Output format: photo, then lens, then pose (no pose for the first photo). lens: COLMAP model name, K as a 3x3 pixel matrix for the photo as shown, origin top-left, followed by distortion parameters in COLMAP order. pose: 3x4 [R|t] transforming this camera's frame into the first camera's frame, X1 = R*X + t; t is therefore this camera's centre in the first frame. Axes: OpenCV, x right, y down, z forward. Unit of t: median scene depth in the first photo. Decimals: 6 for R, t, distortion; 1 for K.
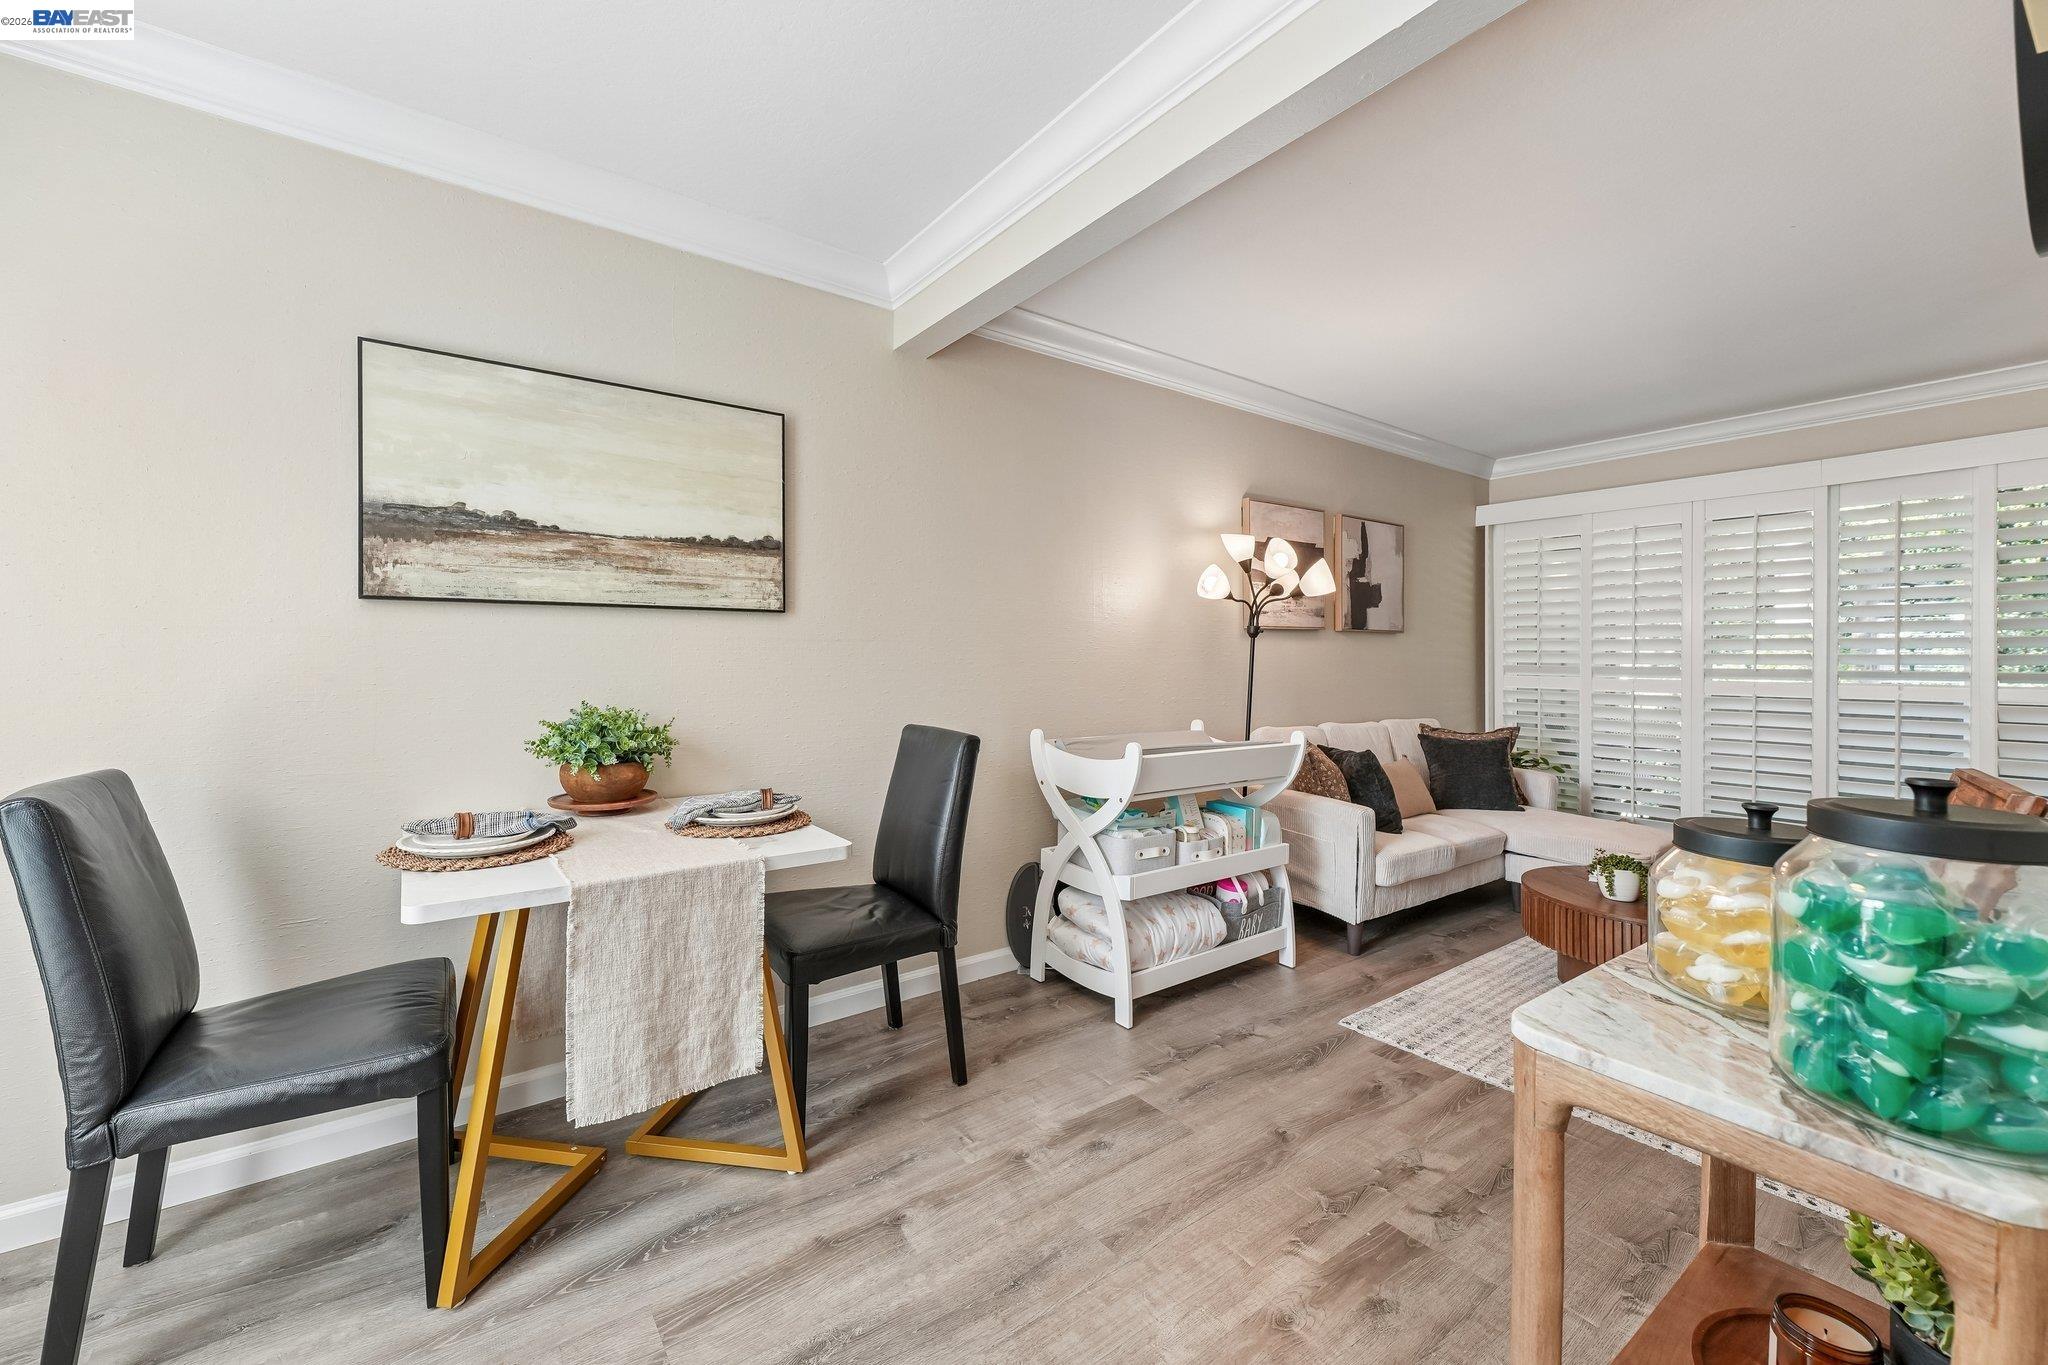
lens RADIAL K [[814.4, 0, 1020.3], [0, 814.4, 654.9], [0, 0, 1]] dist [0.012807, -0.004967]
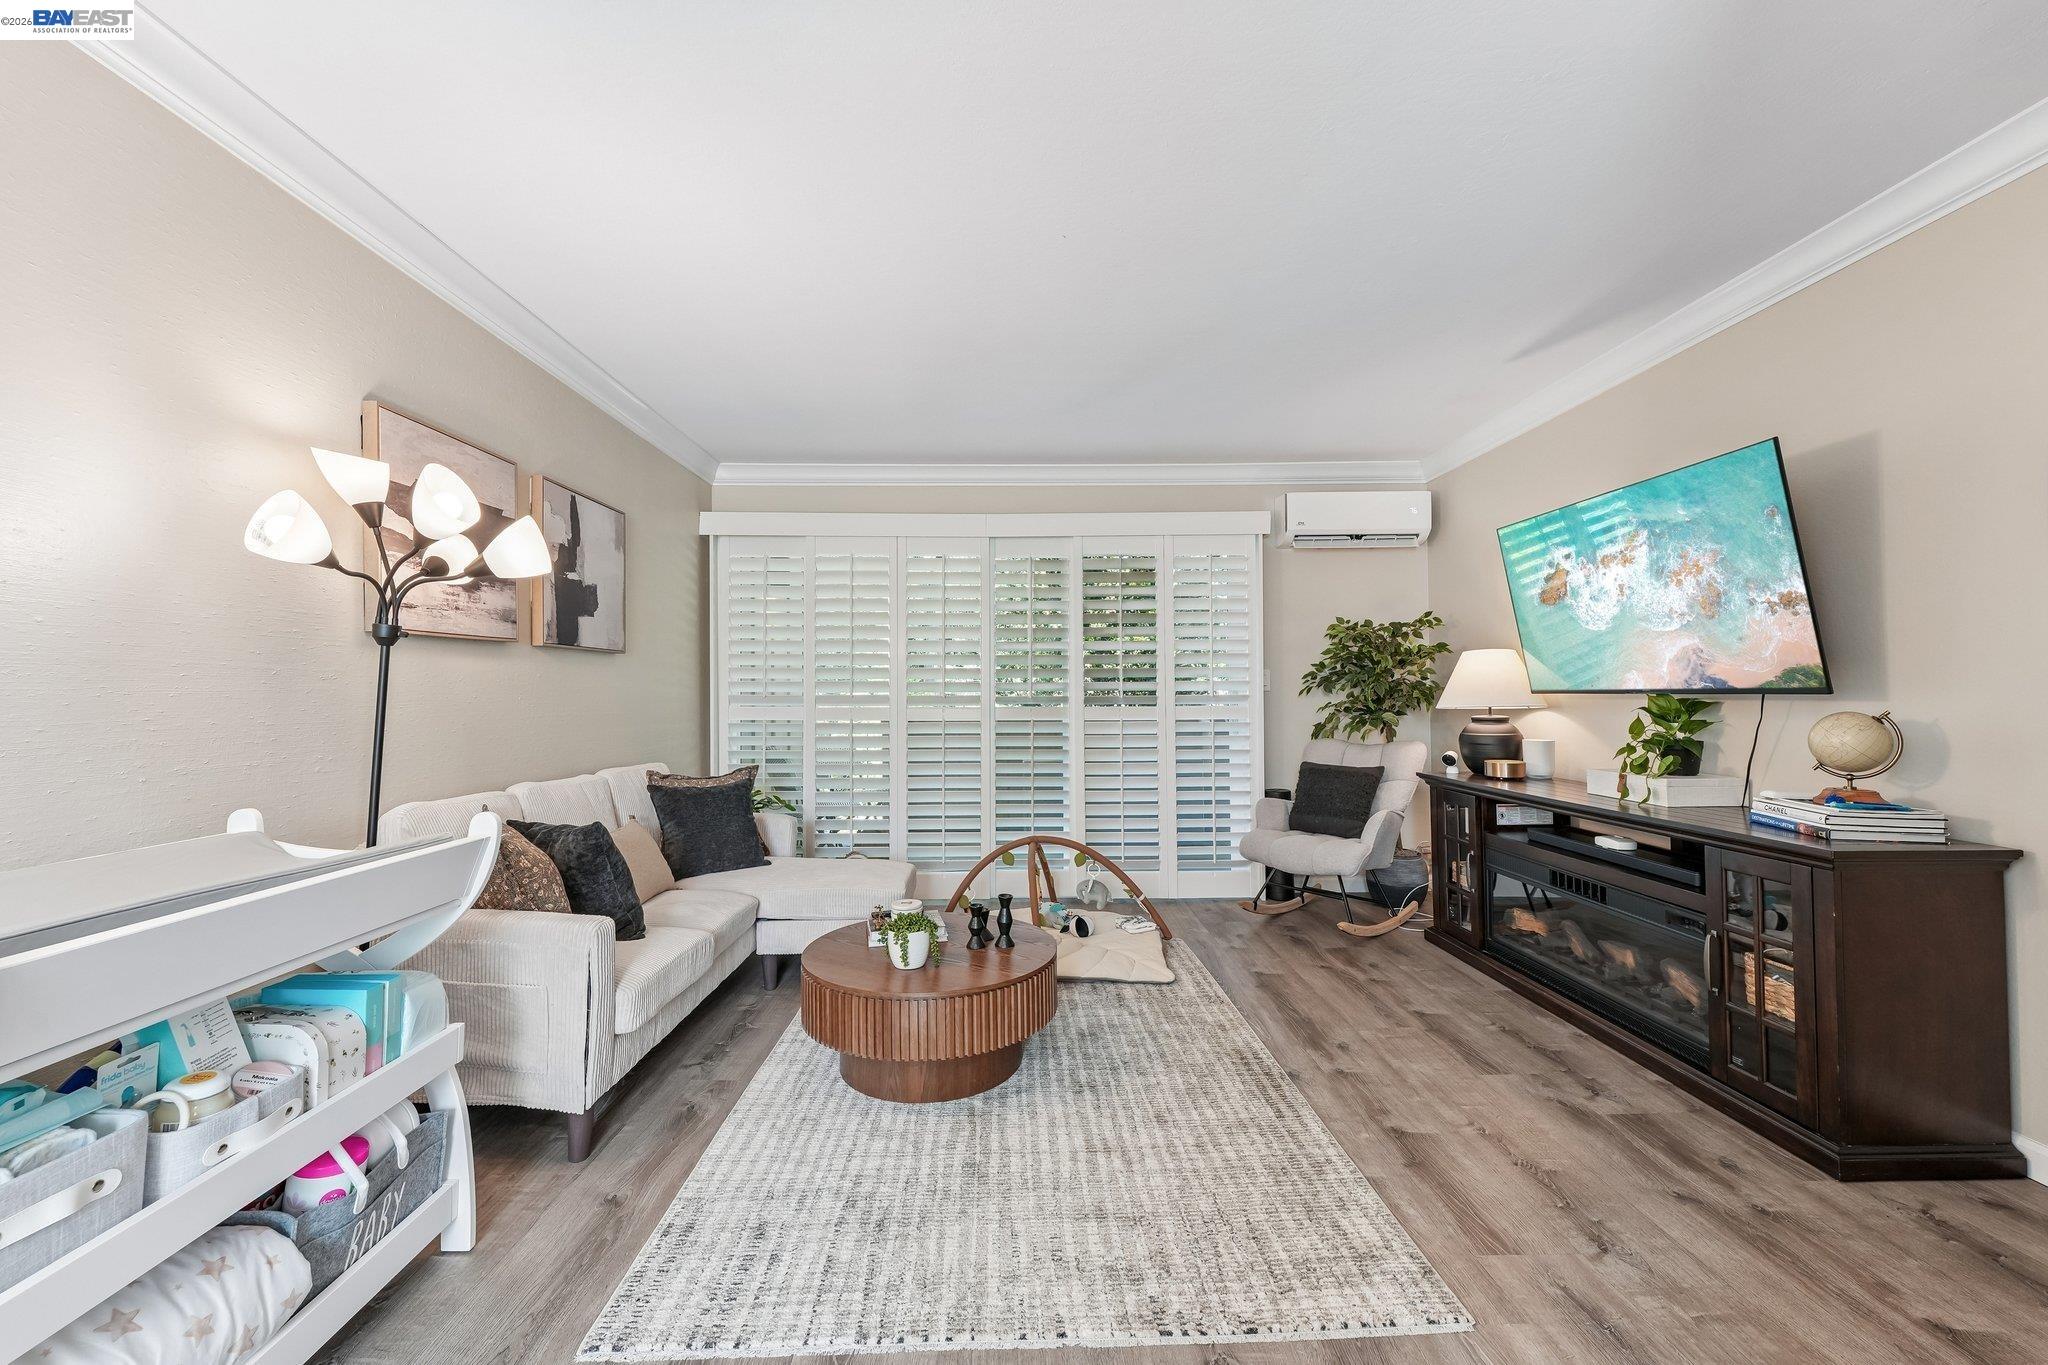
lens RADIAL K [[814.4, 0, 1024.7], [0, 814.4, 671.5], [0, 0, 1]] dist [0.012807, -0.004967]
pose [[0.581281, 0.014105, 0.813580, 0.123374], [0.003935, 0.999789, -0.020145, 0.012734], [-0.813693, 0.014912, 0.581103, 0.468099]]
